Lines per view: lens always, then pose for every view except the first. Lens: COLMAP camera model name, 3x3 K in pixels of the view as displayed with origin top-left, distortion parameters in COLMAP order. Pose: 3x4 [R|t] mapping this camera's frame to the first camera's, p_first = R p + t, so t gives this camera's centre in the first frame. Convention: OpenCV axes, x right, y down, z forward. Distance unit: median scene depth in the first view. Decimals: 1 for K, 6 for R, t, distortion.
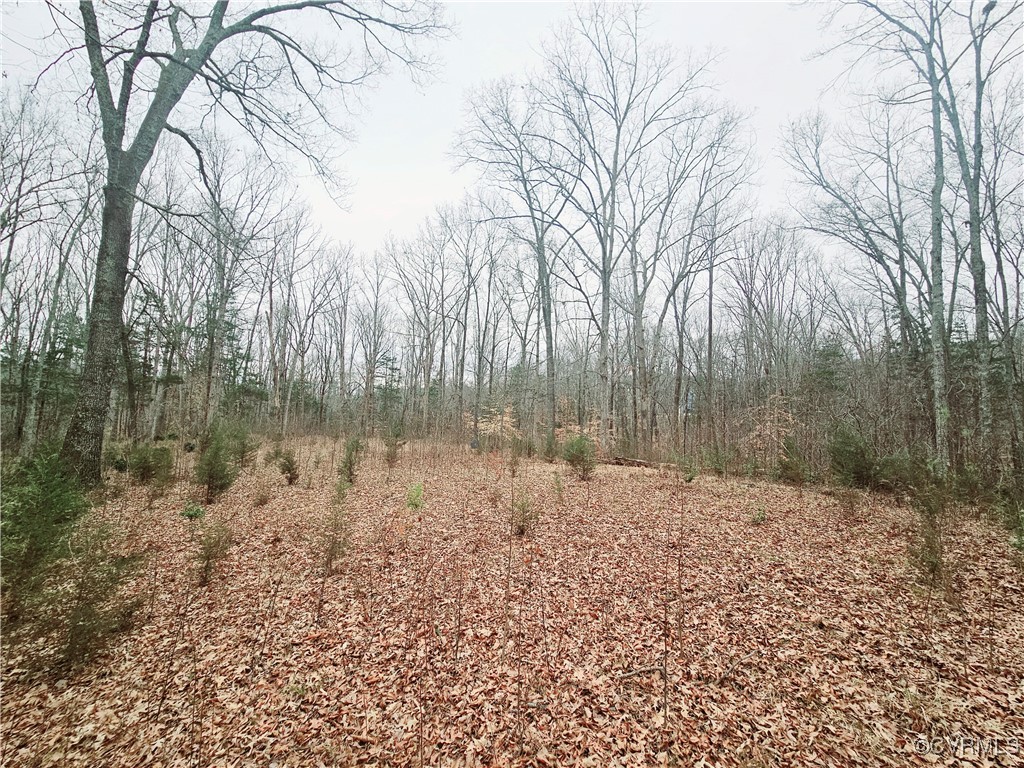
lens RADIAL K [[420.3, 0, 512.0], [0, 420.3, 385.9], [0, 0, 1]] dist [0.000681, 0.000184]
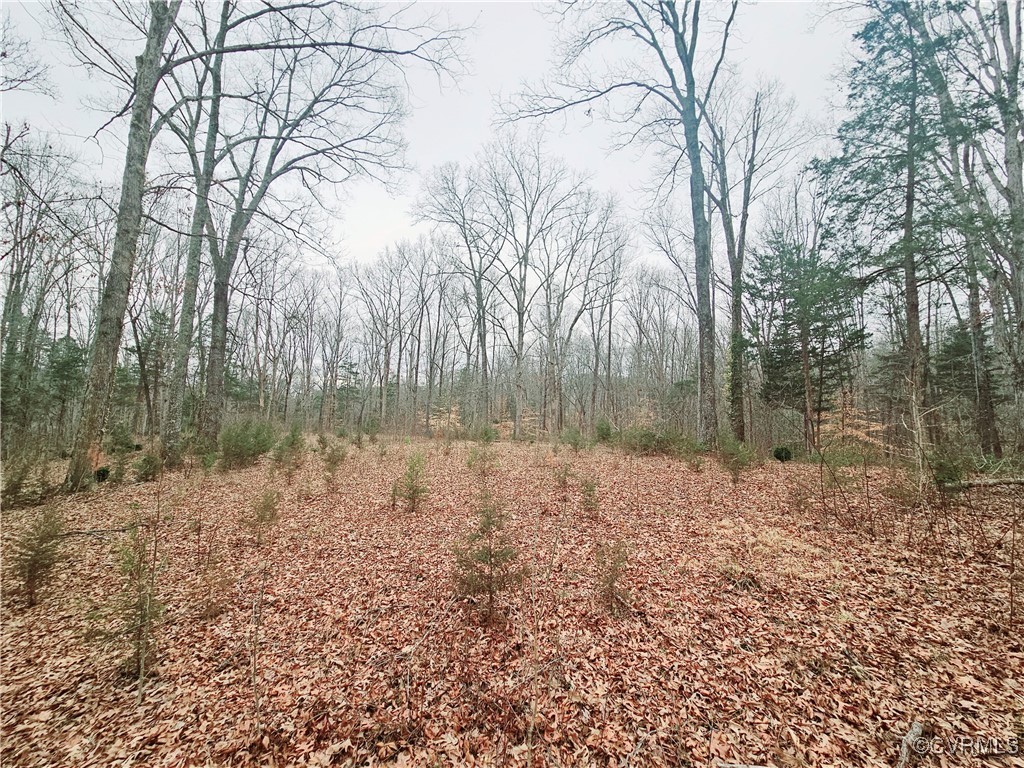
lens RADIAL K [[420.3, 0, 512.0], [0, 420.3, 385.9], [0, 0, 1]] dist [0.000681, 0.000184]
pose [[0.993456, 0.006197, 0.114047, 0.016401], [-0.006564, 0.999974, 0.002851, -0.013198], [-0.114027, -0.003581, 0.993471, -0.222534]]
